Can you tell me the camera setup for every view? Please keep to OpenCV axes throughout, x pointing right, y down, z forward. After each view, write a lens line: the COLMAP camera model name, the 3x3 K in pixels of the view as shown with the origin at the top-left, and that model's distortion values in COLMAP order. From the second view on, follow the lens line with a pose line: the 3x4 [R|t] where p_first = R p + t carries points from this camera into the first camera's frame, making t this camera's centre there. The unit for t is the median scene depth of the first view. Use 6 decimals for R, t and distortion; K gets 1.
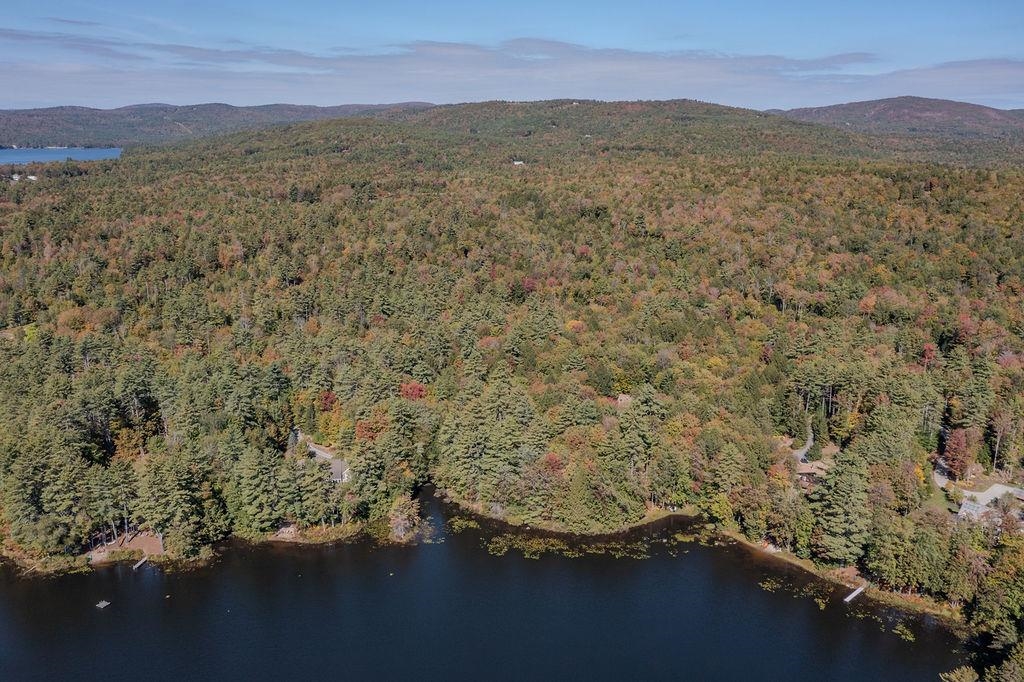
lens RADIAL K [[822.4, 0, 512.0], [0, 822.4, 341.0], [0, 0, 1]] dist [-0.007627, 0.004931]
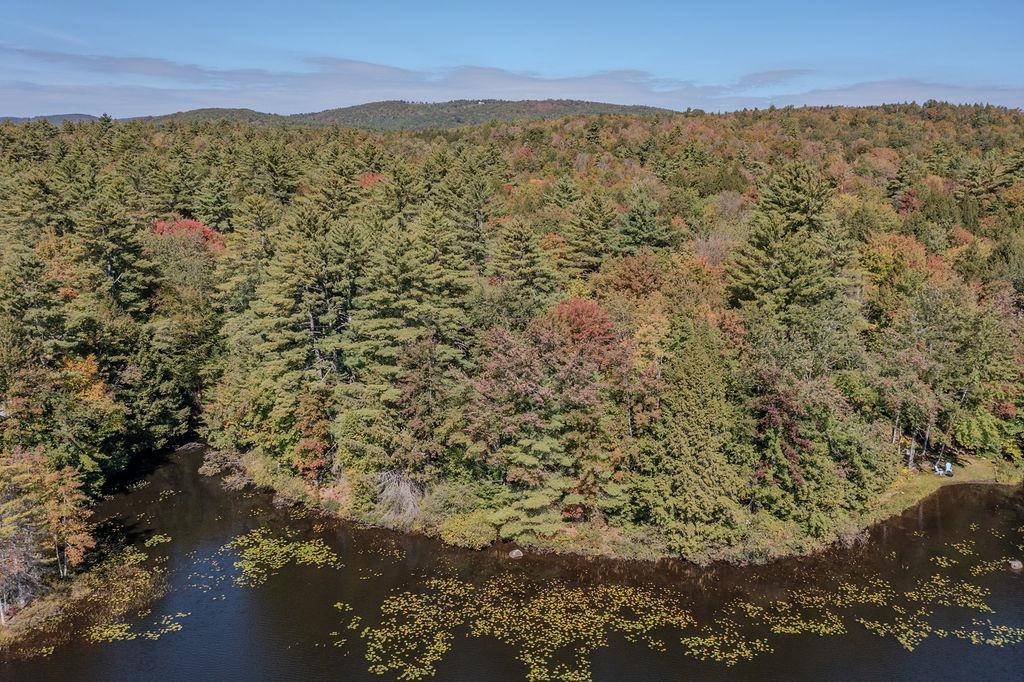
lens RADIAL K [[850.6, 0, 530.2], [0, 850.6, 341.8], [0, 0, 1]] dist [-0.010557, -0.002110]
pose [[0.990926, -0.031018, 0.130779, -0.007603], [0.035955, 0.998721, -0.035559, 0.117220], [-0.129509, 0.039938, 0.990774, 0.501030]]
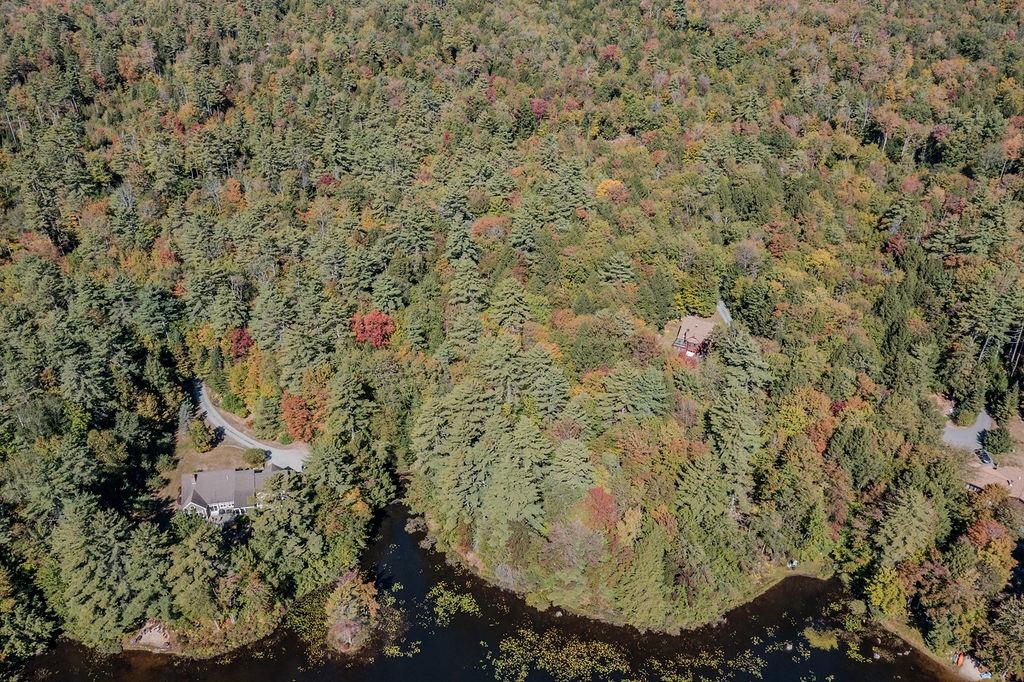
lens RADIAL K [[822.4, 0, 512.0], [0, 822.4, 341.0], [0, 0, 1]] dist [-0.007627, 0.004931]
pose [[0.999976, -0.001712, 0.006652, -0.013236], [-0.000103, 0.964594, 0.263738, -0.088097], [-0.006868, -0.263732, 0.964572, 0.329587]]
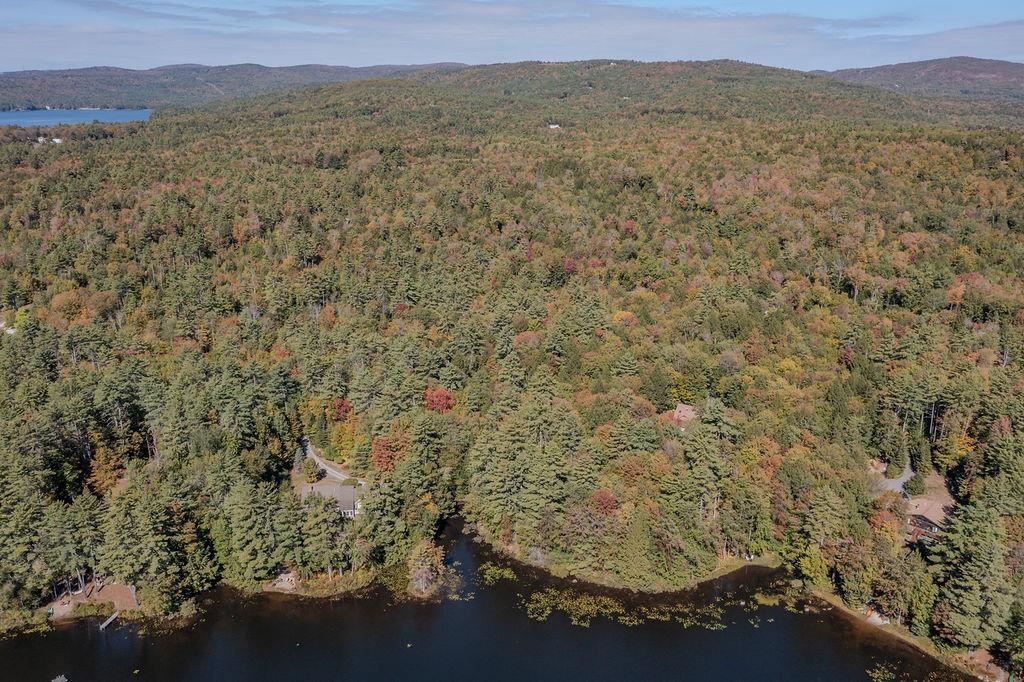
lens RADIAL K [[822.4, 0, 512.0], [0, 822.4, 341.0], [0, 0, 1]] dist [-0.007627, 0.004931]
pose [[0.999218, 0.012937, -0.037376, -0.011174], [-0.011294, 0.998975, 0.043829, -0.034802], [0.037904, -0.043373, 0.998340, 0.126772]]
